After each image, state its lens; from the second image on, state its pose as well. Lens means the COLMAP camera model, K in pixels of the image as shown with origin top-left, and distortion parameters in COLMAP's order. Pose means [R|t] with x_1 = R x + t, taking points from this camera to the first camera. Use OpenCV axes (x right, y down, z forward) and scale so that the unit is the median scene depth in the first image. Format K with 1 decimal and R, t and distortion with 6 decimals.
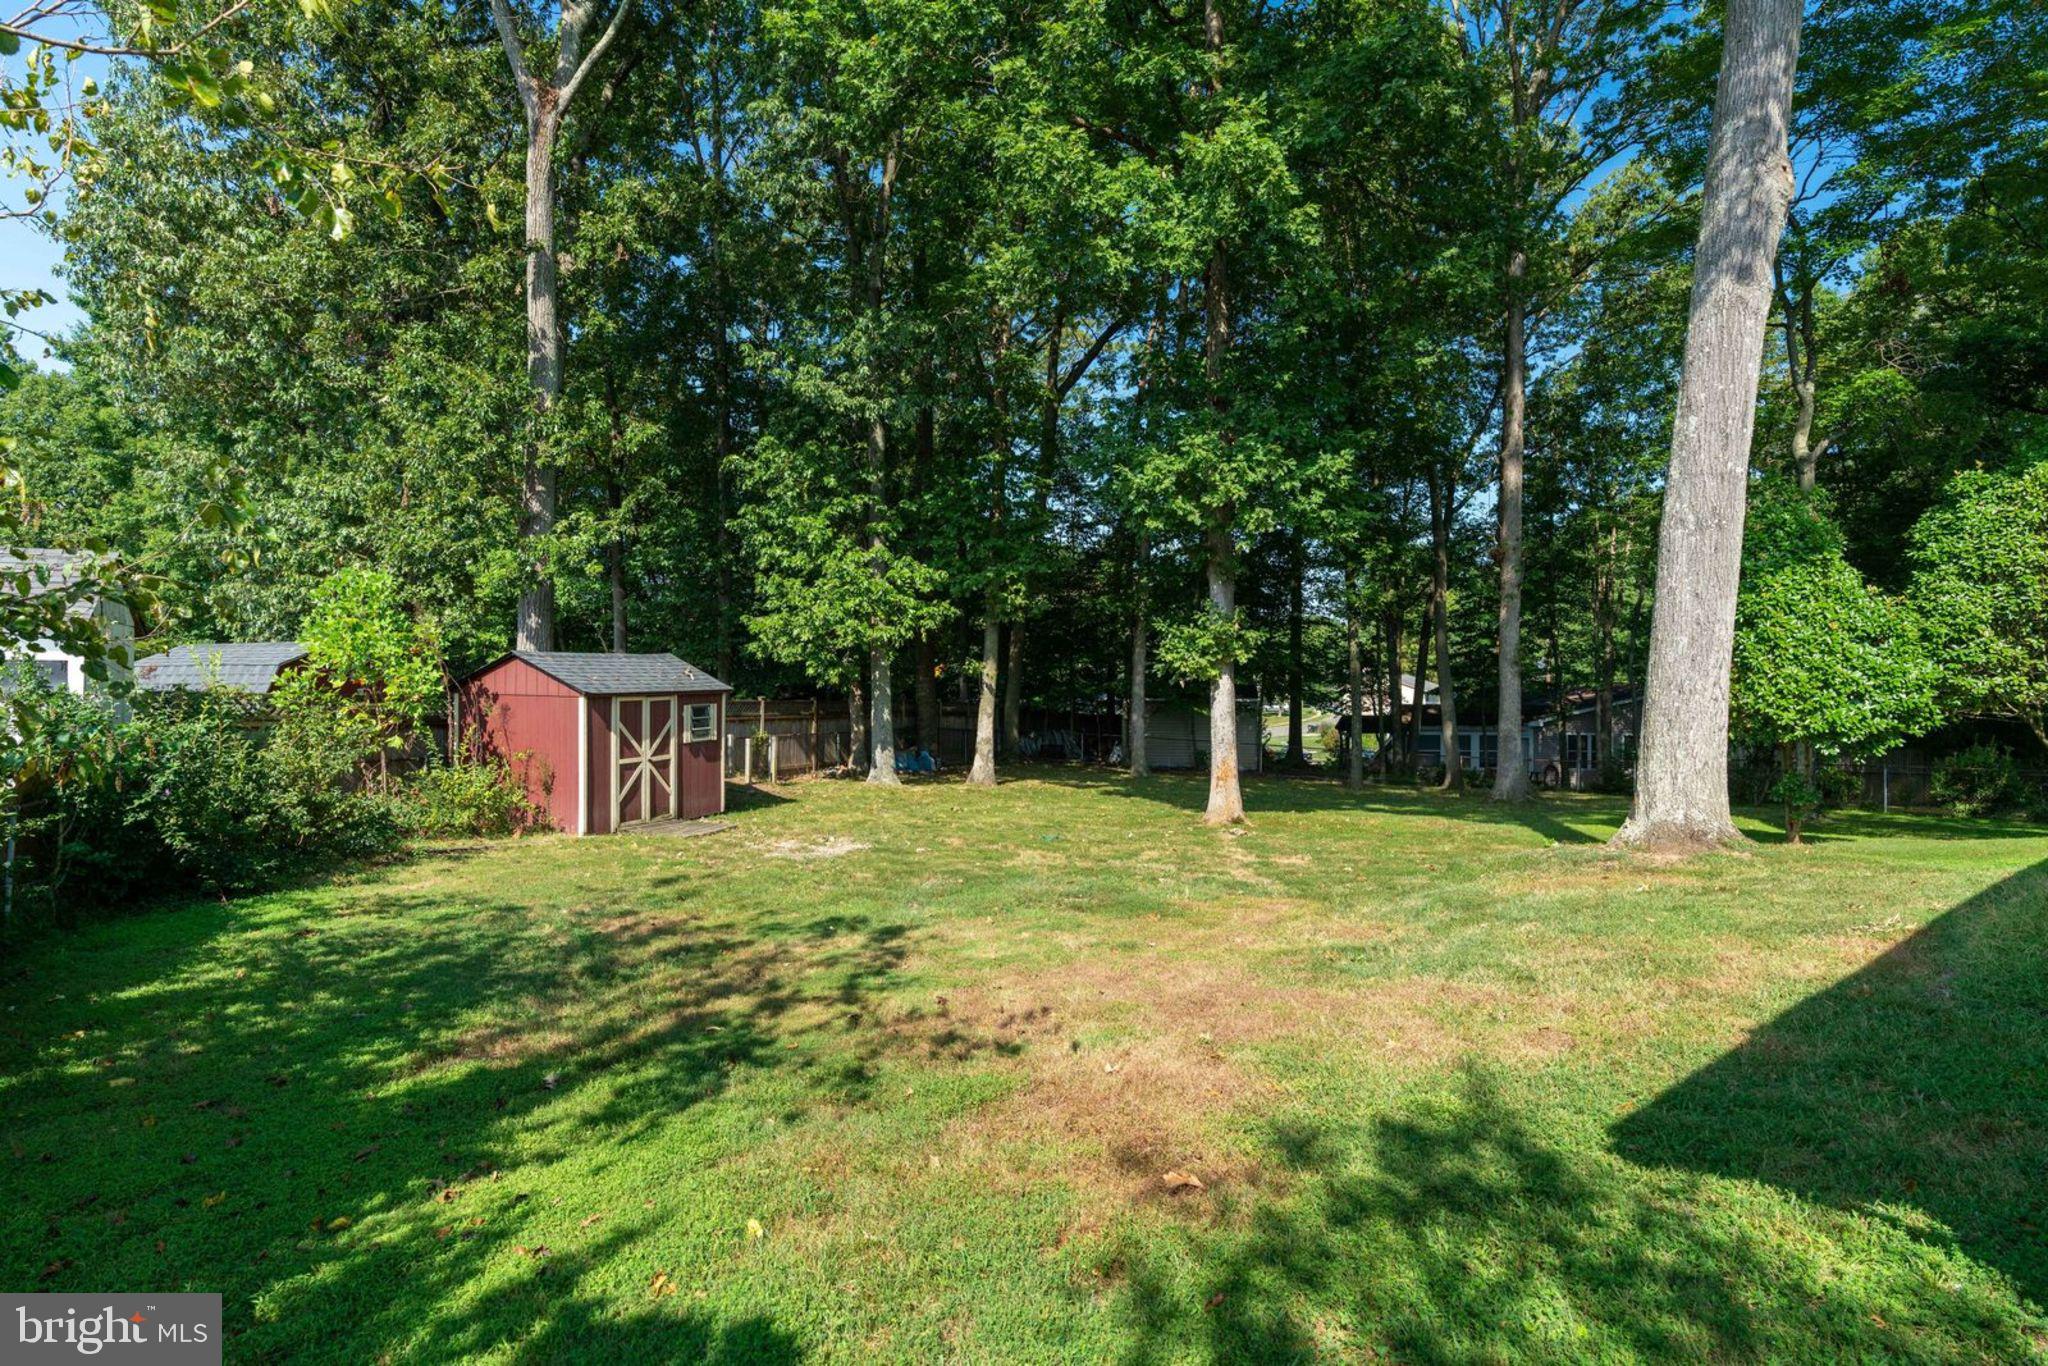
lens RADIAL K [[1016.4, 0, 1022.7], [0, 1016.4, 674.5], [0, 0, 1]] dist [-0.000384, 0.000037]
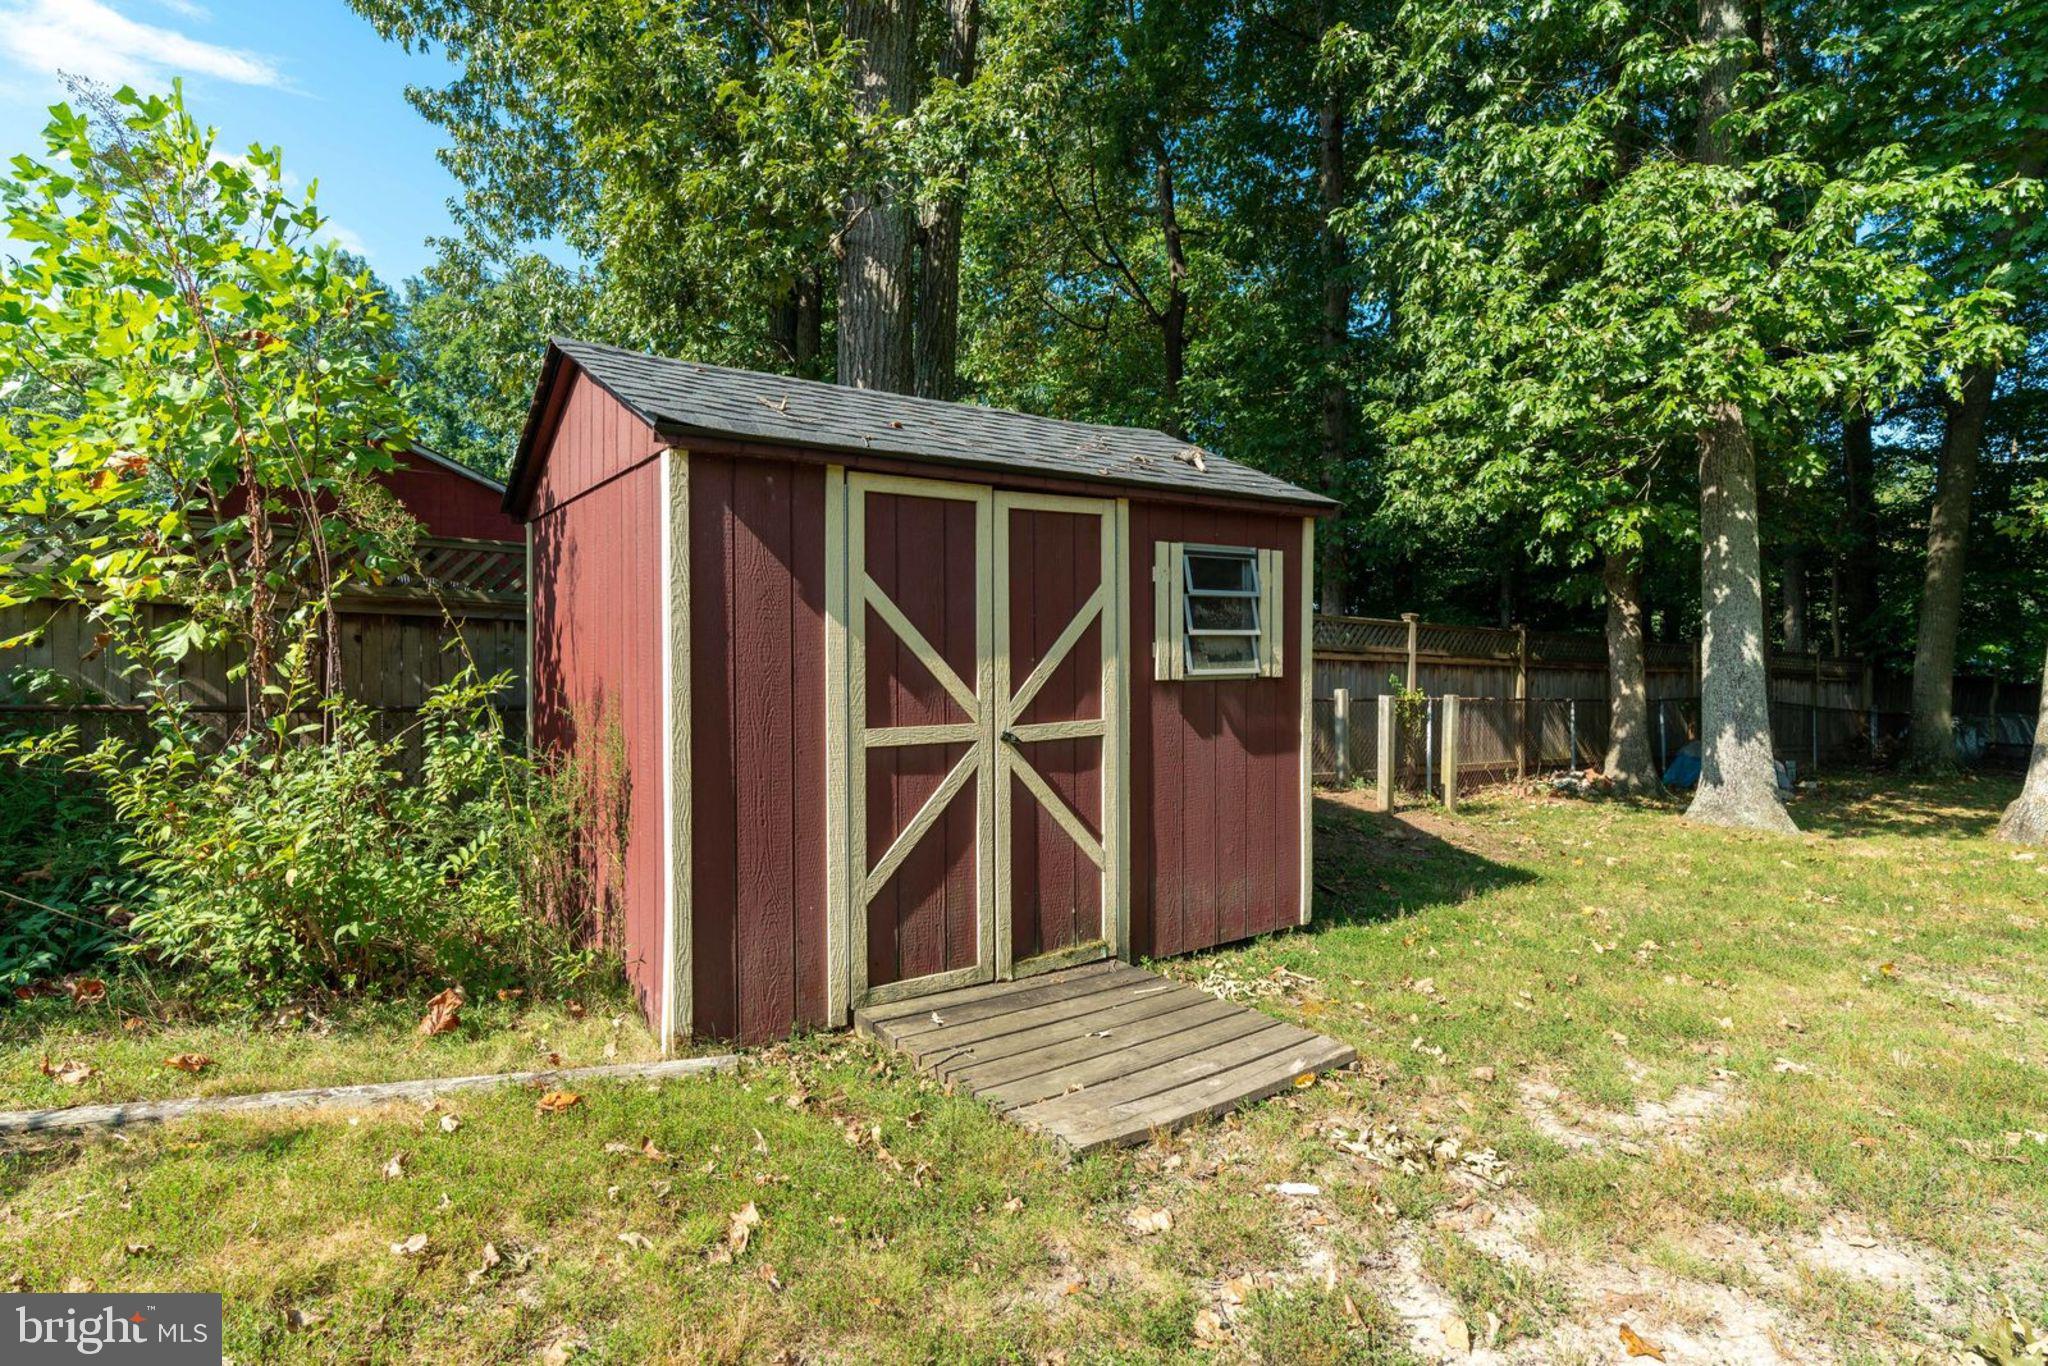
lens RADIAL K [[1016.4, 0, 1012.4], [0, 1016.4, 666.4], [0, 0, 1]] dist [-0.000384, 0.000037]
pose [[0.823473, -0.003574, -0.567344, -0.191317], [0.006675, 0.999972, 0.003388, 0.057082], [0.567316, -0.006577, 0.823474, 0.686431]]
